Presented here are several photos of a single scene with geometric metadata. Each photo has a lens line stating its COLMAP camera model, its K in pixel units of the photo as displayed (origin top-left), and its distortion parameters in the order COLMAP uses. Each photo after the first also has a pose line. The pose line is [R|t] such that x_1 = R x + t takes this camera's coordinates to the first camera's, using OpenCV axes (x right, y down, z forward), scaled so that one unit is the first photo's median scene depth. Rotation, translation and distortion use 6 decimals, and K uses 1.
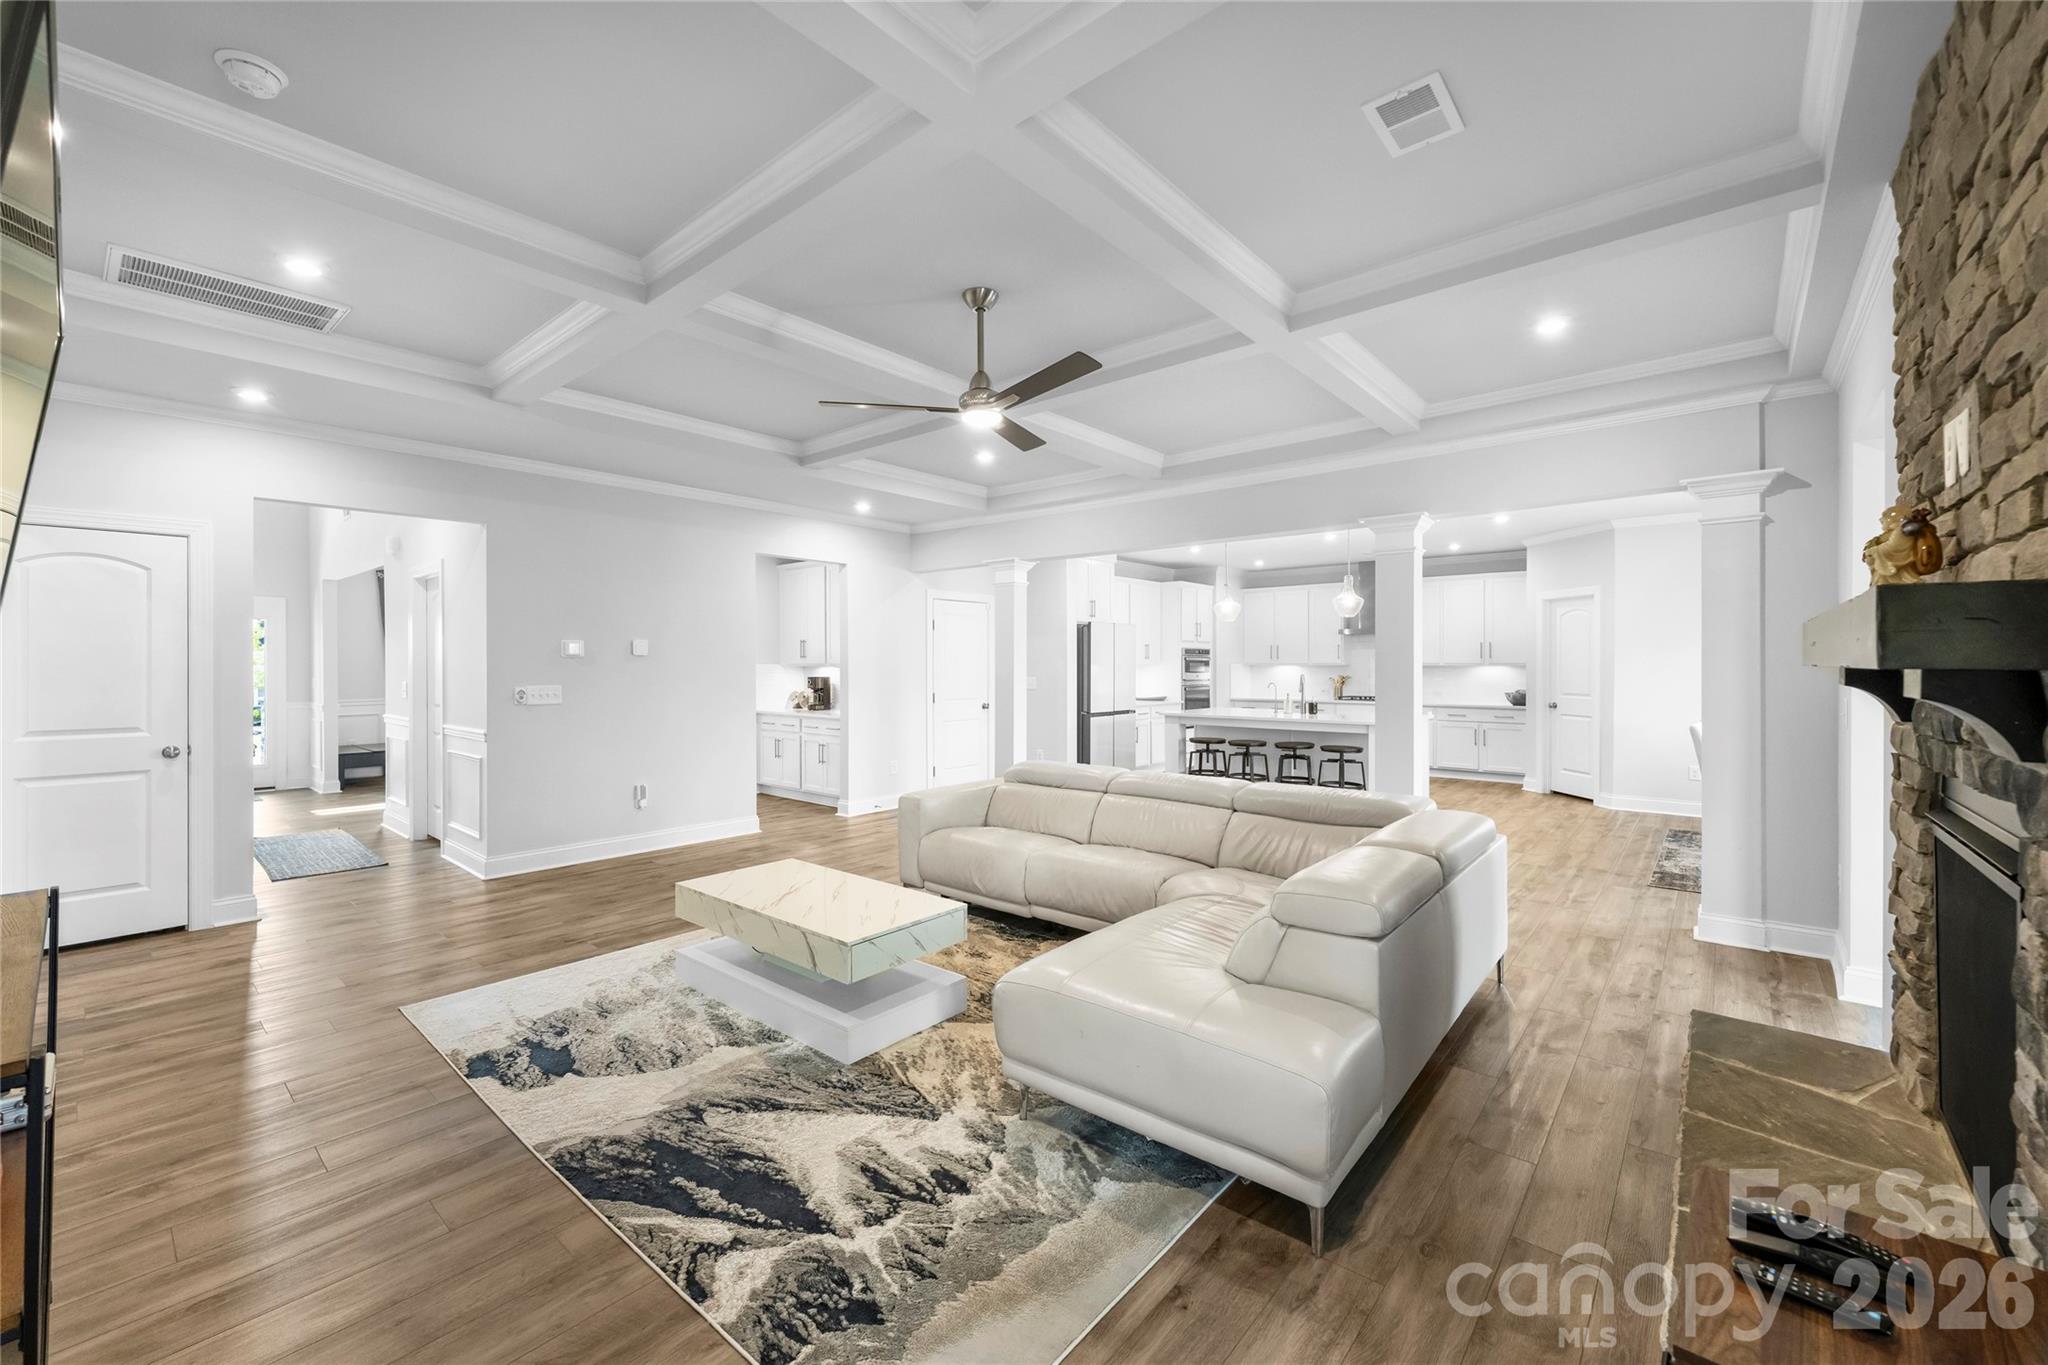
lens RADIAL K [[821.2, 0, 1027.9], [0, 821.2, 675.7], [0, 0, 1]] dist [-0.000220, -0.000086]
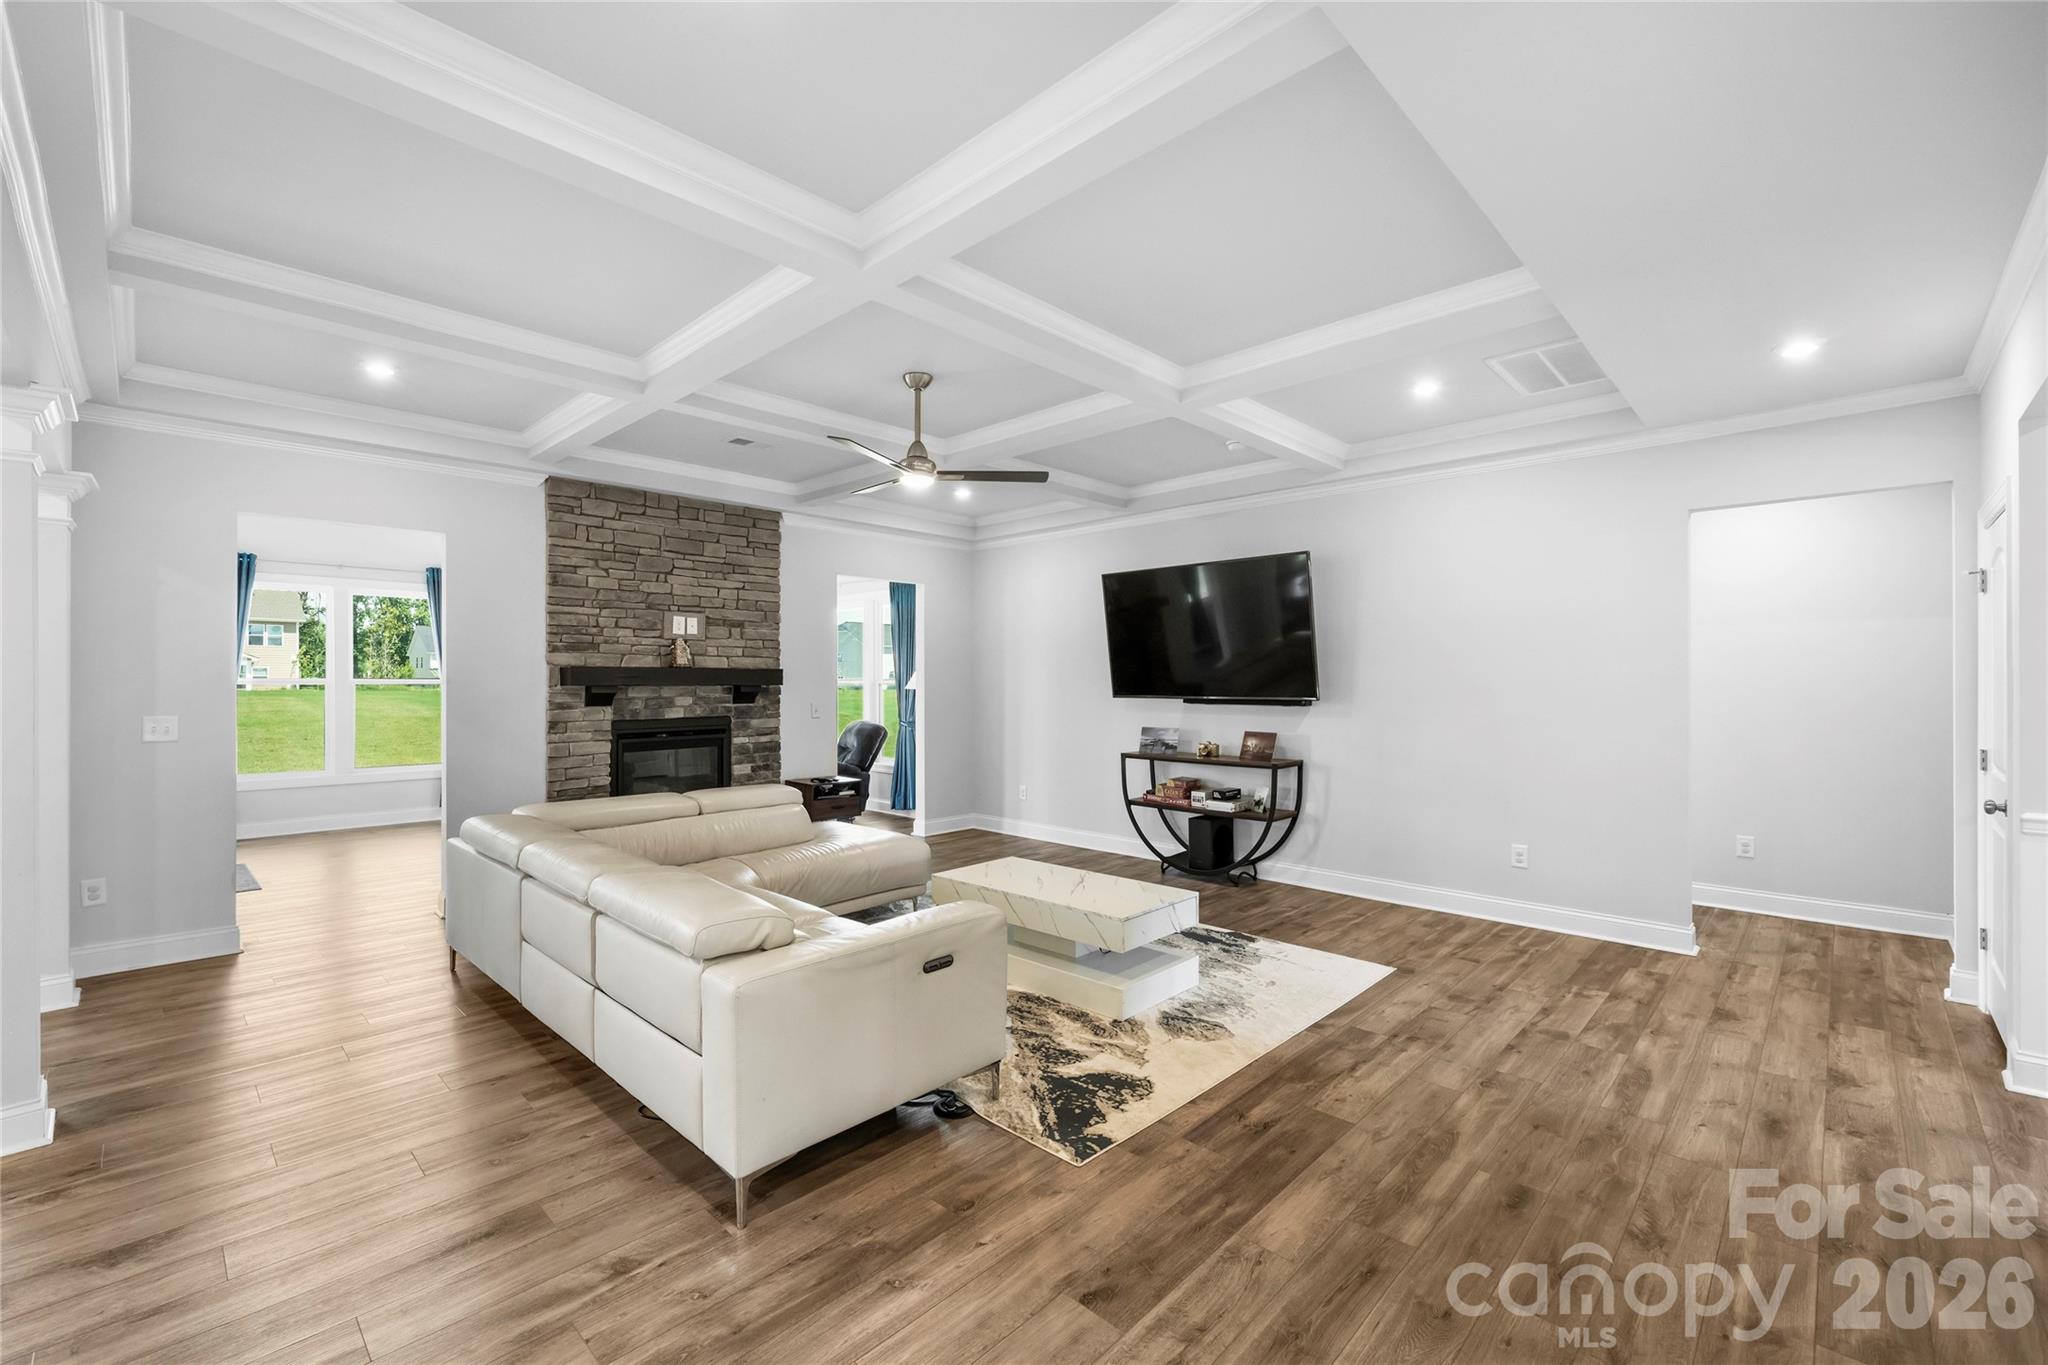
lens RADIAL K [[860.1, 0, 1020.2], [0, 860.1, 679.1], [0, 0, 1]] dist [-0.000459, -0.000012]
pose [[-0.997635, 0.001787, 0.068718, -0.117265], [0.002442, 0.999952, 0.009461, -0.014205], [-0.068698, 0.009606, -0.997591, 0.898931]]
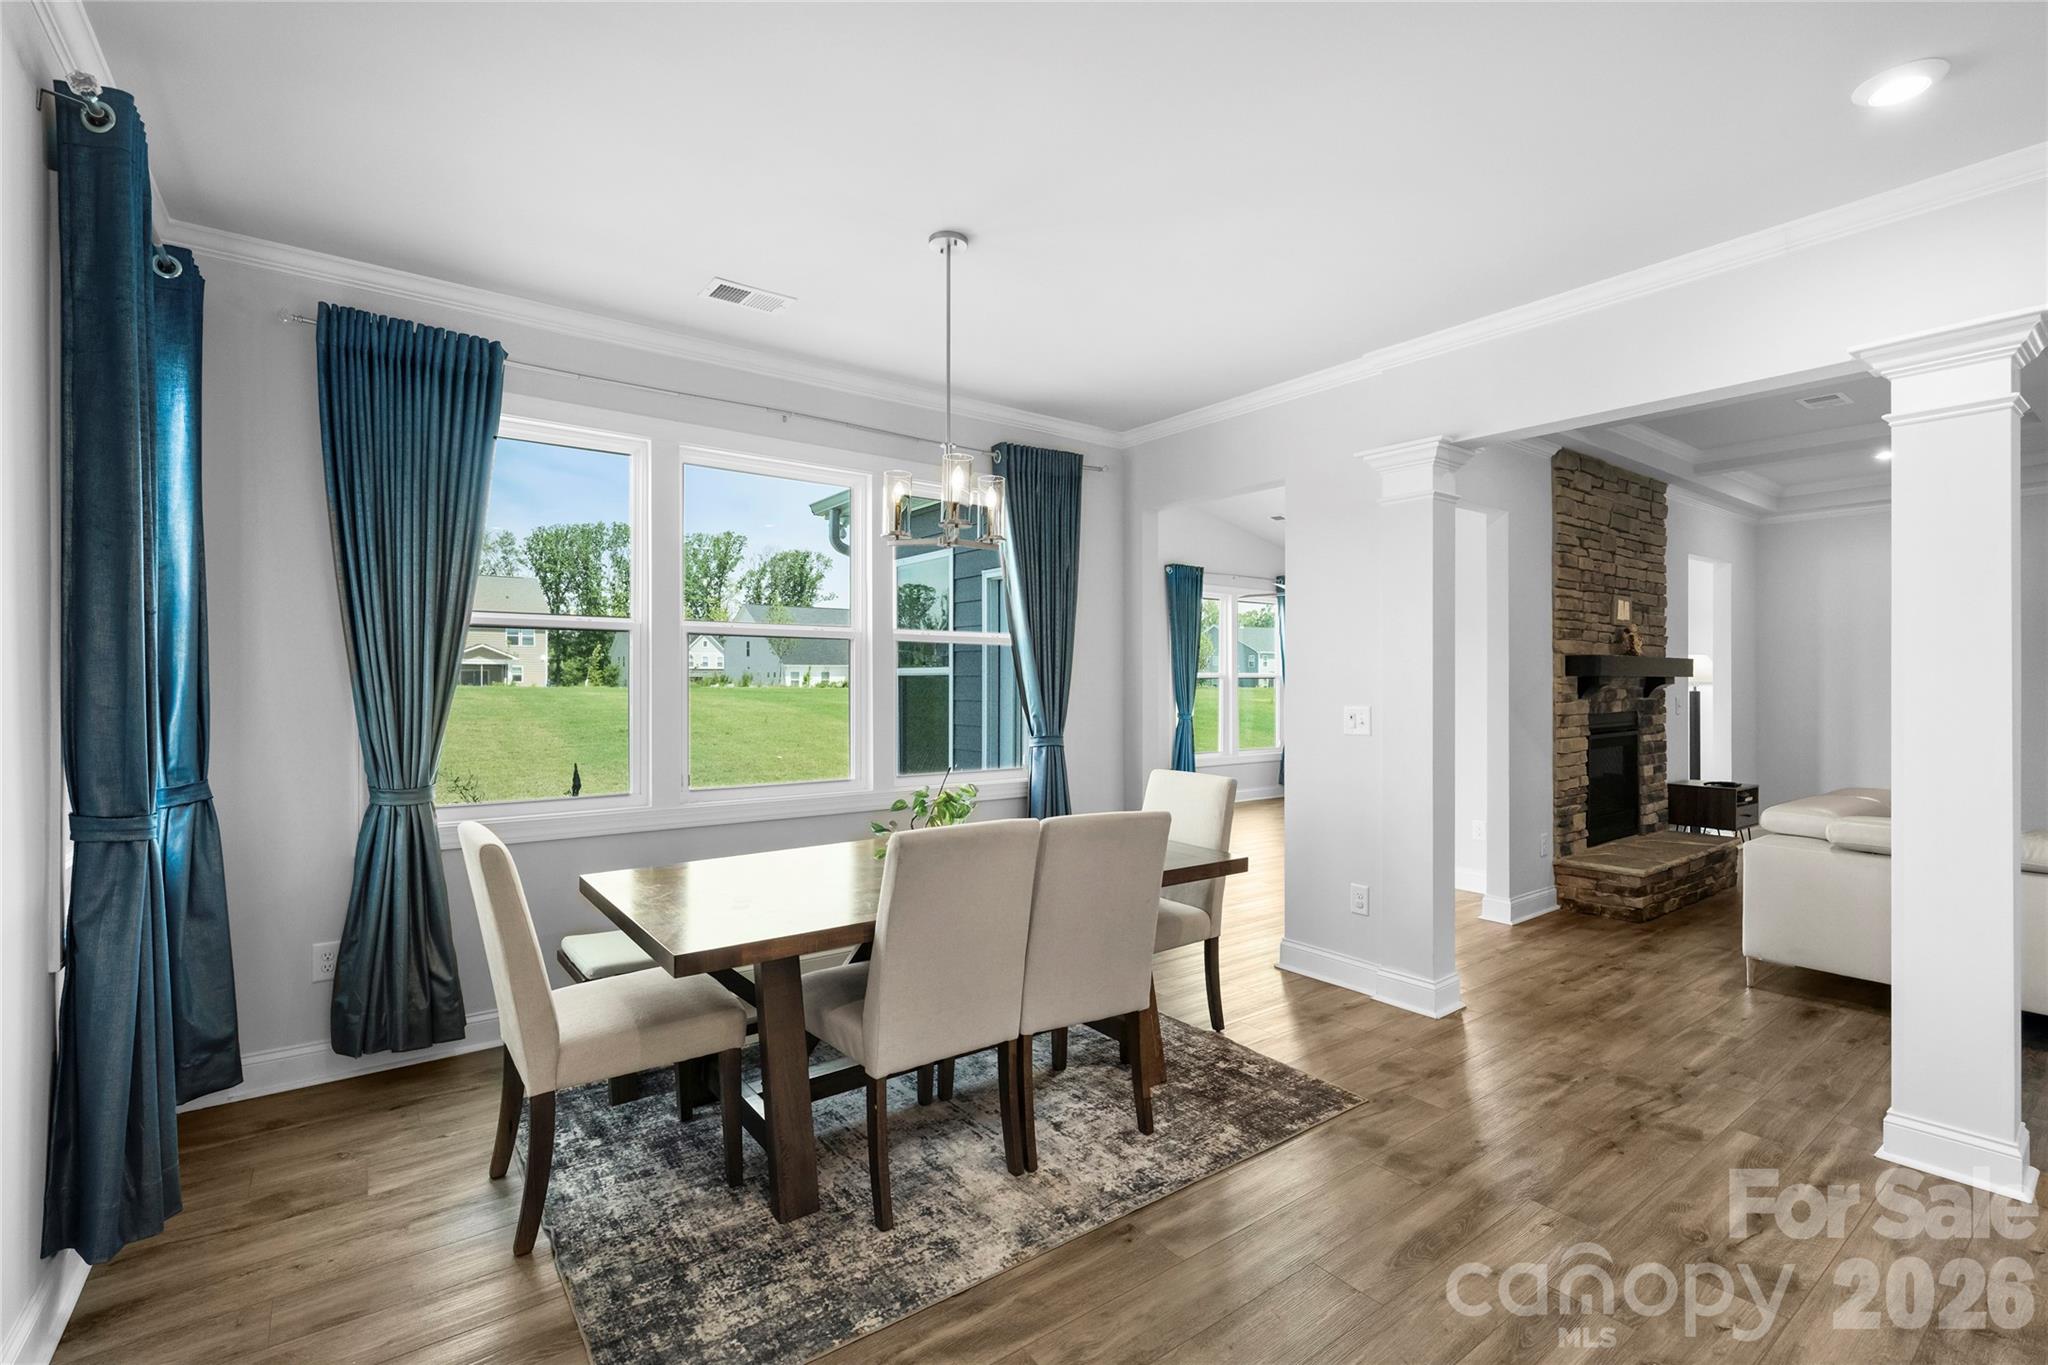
lens RADIAL K [[904.1, 0, 1018.1], [0, 904.1, 681.6], [0, 0, 1]] dist [-0.000395, 0.000022]
pose [[-0.971962, 0.000411, 0.235136, 0.507730], [0.003786, 0.999896, 0.013904, -0.010126], [-0.235106, 0.014404, -0.971863, 0.976211]]
